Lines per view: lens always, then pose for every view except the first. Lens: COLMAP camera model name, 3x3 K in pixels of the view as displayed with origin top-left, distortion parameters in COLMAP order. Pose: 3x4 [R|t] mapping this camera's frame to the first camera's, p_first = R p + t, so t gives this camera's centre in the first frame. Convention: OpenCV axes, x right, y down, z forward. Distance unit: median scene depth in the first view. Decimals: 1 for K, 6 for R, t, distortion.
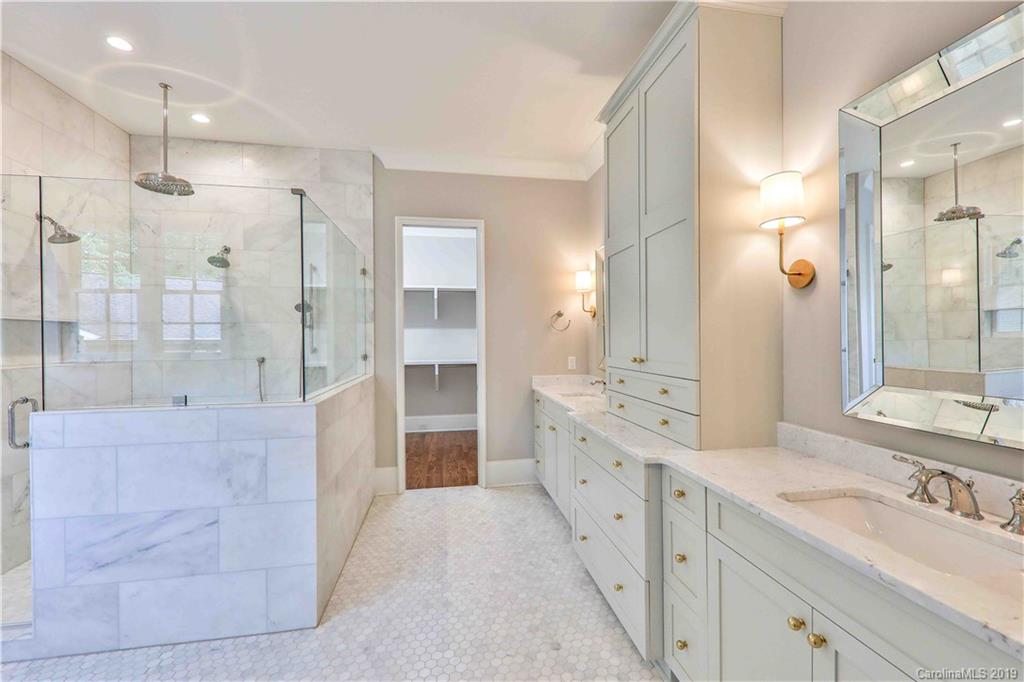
lens RADIAL K [[410.8, 0, 512.0], [0, 410.8, 341.0], [0, 0, 1]] dist [0.001010, -0.000417]
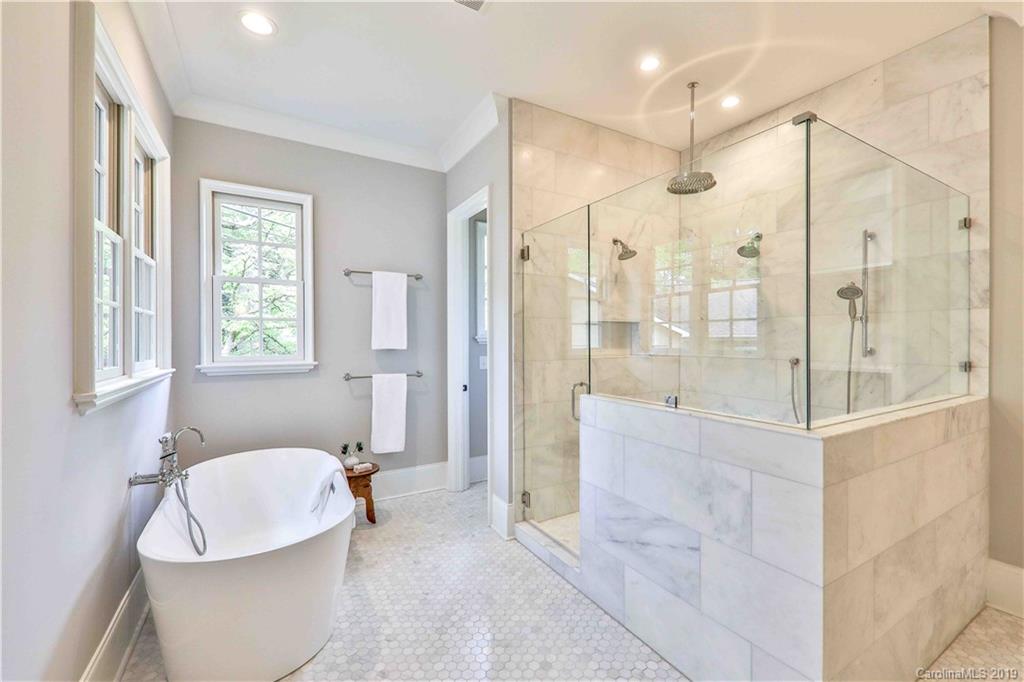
lens RADIAL K [[420.9, 0, 512.0], [0, 420.9, 341.0], [0, 0, 1]] dist [0.020080, -0.008104]
pose [[0.361936, 0.012172, -0.932124, -0.024364], [-0.004029, 0.999926, 0.011493, -0.002549], [0.932194, -0.000404, 0.361958, 0.197243]]
